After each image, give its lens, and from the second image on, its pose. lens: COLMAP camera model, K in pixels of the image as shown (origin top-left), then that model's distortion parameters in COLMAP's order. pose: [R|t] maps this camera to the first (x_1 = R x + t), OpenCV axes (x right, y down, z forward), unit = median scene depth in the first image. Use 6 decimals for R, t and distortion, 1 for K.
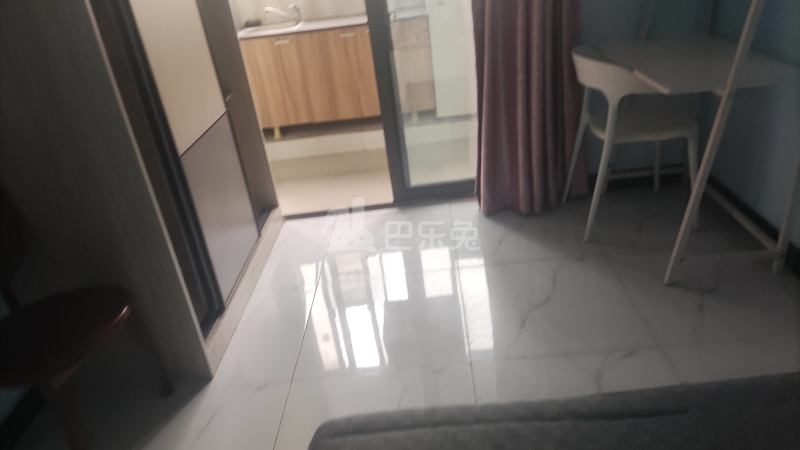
lens RADIAL K [[581.5, 0, 401.9], [0, 581.5, 221.9], [0, 0, 1]] dist [0.002010, -0.009610]
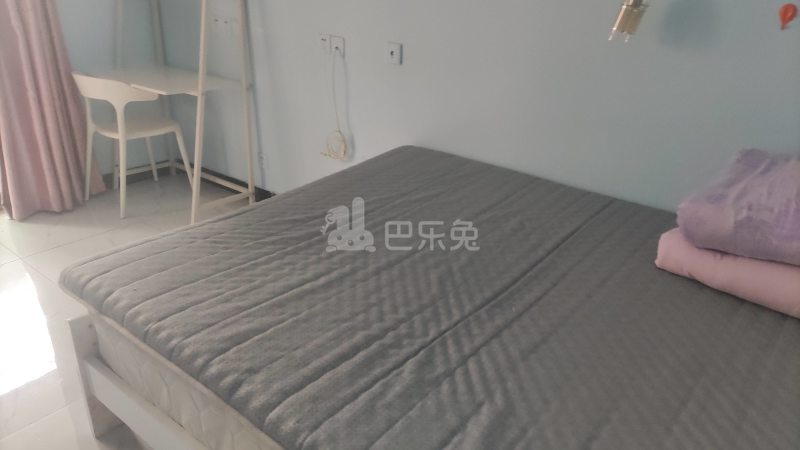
lens RADIAL K [[581.5, 0, 396.3], [0, 581.5, 225.4], [0, 0, 1]] dist [0.002010, -0.009610]
pose [[0.615735, -0.185346, 0.765844, -0.290582], [0.247726, 0.968192, 0.035146, 0.149742], [-0.747999, 0.168079, 0.642065, -0.264160]]
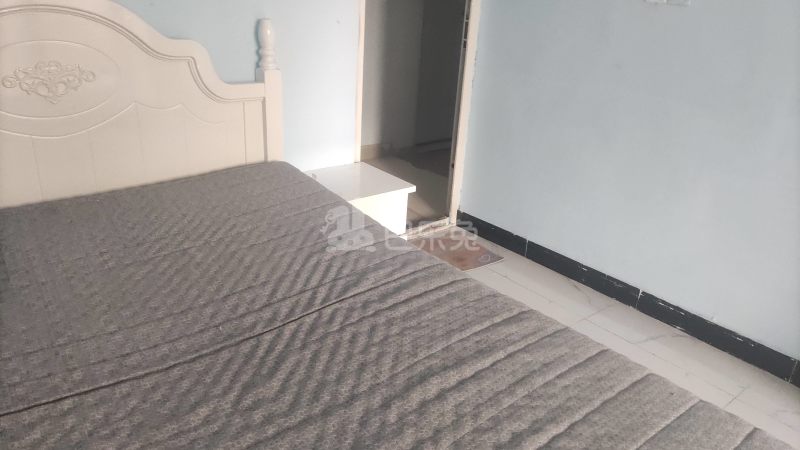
lens RADIAL K [[581.5, 0, 398.3], [0, 581.5, 224.0], [0, 0, 1]] dist [0.002010, -0.009610]
pose [[-0.762609, 0.327504, -0.557825, 0.760847], [-0.242165, 0.655100, 0.715682, -0.405896], [0.599819, 0.680871, -0.420276, 0.636947]]
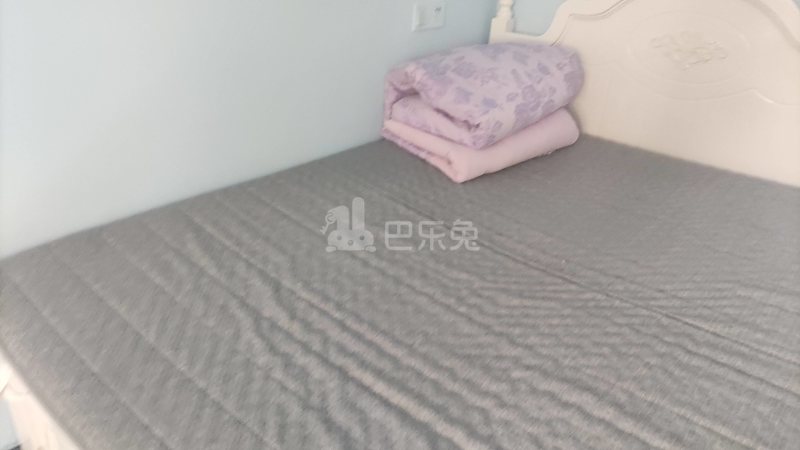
lens RADIAL K [[581.5, 0, 396.3], [0, 581.5, 223.8], [0, 0, 1]] dist [0.002010, -0.009610]
pose [[-0.771037, -0.210640, 0.600943, 0.184773], [0.323102, 0.683797, 0.654237, -0.396975], [-0.548732, 0.698607, -0.459175, 0.776395]]
